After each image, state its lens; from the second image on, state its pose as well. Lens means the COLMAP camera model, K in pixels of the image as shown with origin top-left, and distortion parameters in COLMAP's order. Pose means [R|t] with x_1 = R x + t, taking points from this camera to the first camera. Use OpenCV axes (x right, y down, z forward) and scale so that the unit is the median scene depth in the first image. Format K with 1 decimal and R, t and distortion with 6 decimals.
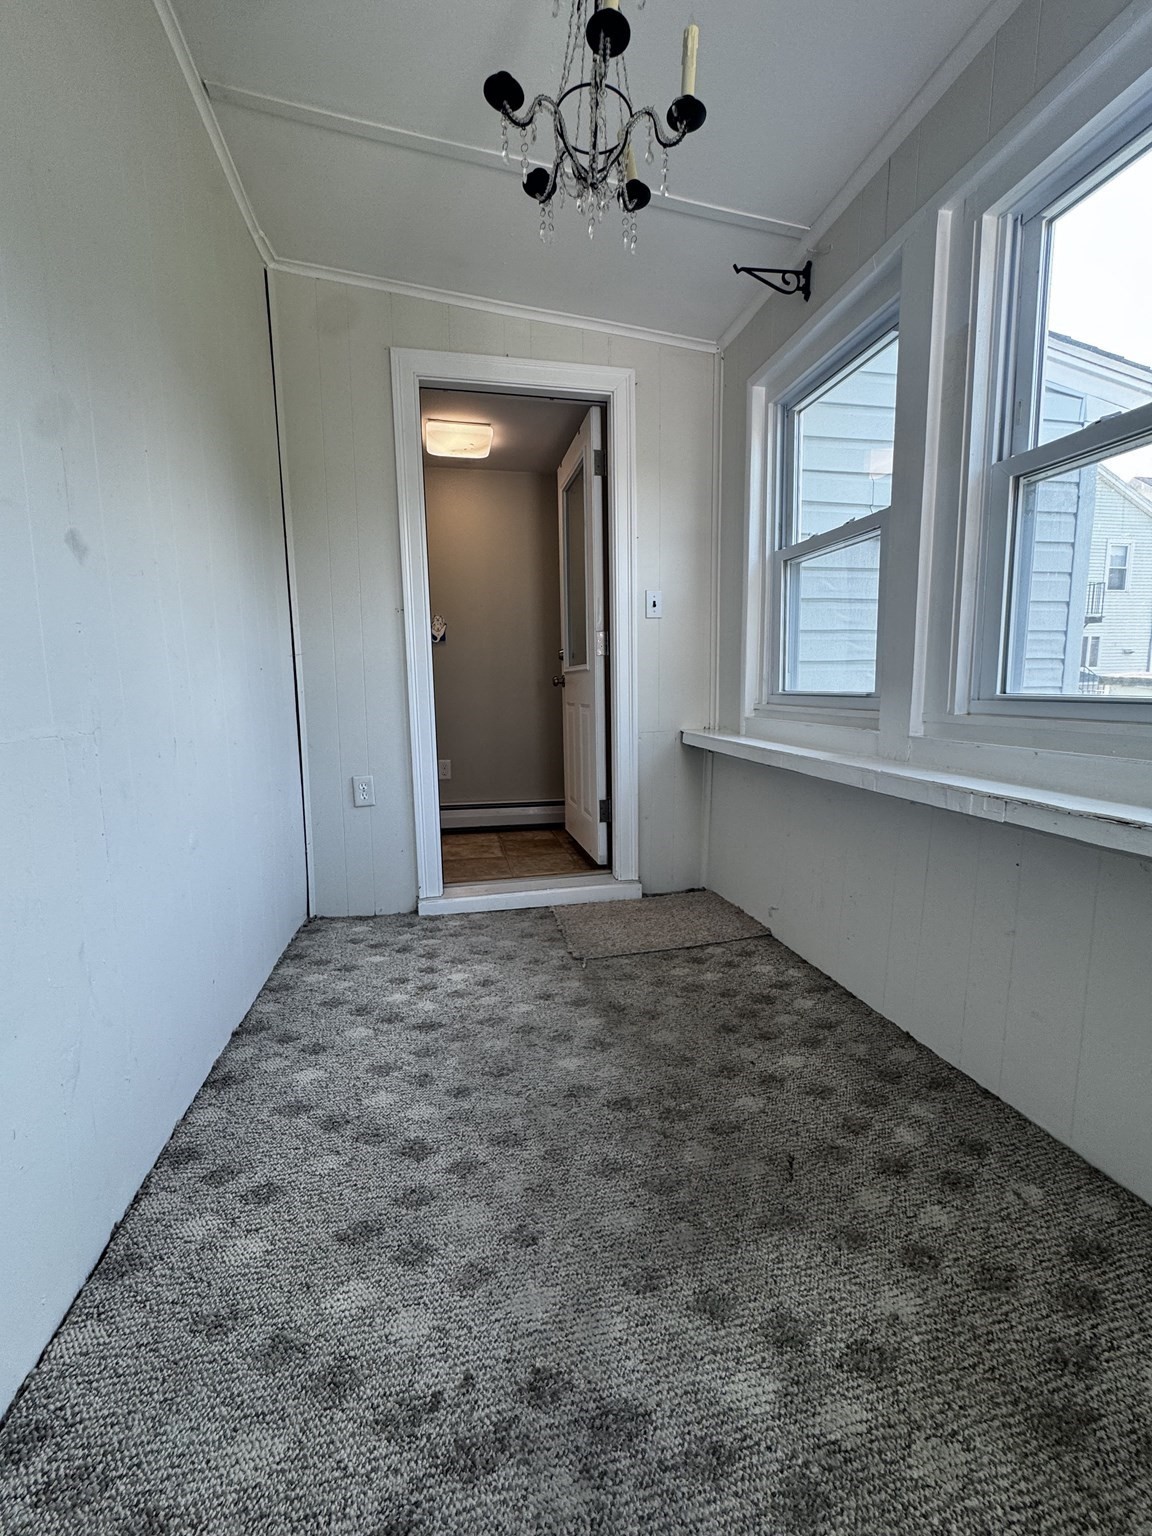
lens RADIAL K [[617.9, 0, 578.8], [0, 617.9, 768.6], [0, 0, 1]] dist [-0.005251, 0.000175]
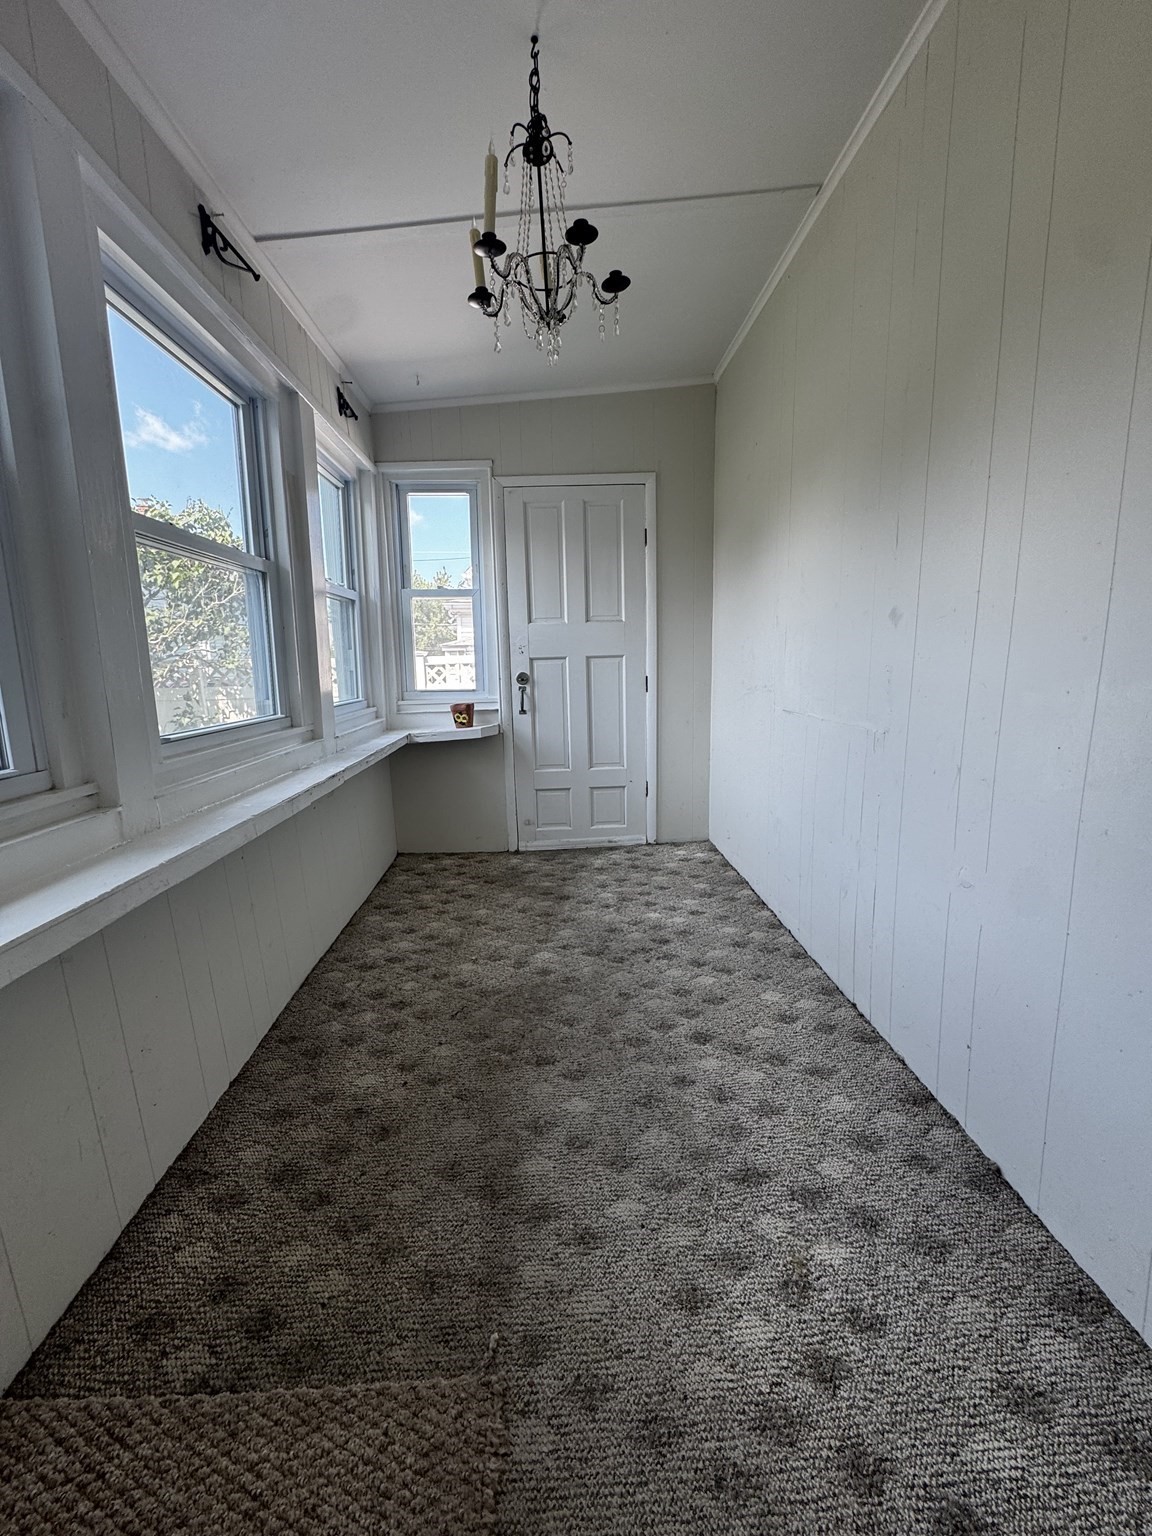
lens RADIAL K [[617.9, 0, 578.8], [0, 617.9, 768.6], [0, 0, 1]] dist [-0.005251, 0.000175]
pose [[-0.984901, -0.001087, 0.173117, -0.199848], [0.051956, 0.952028, 0.301569, -0.350197], [-0.165140, 0.306010, -0.937596, 1.882385]]
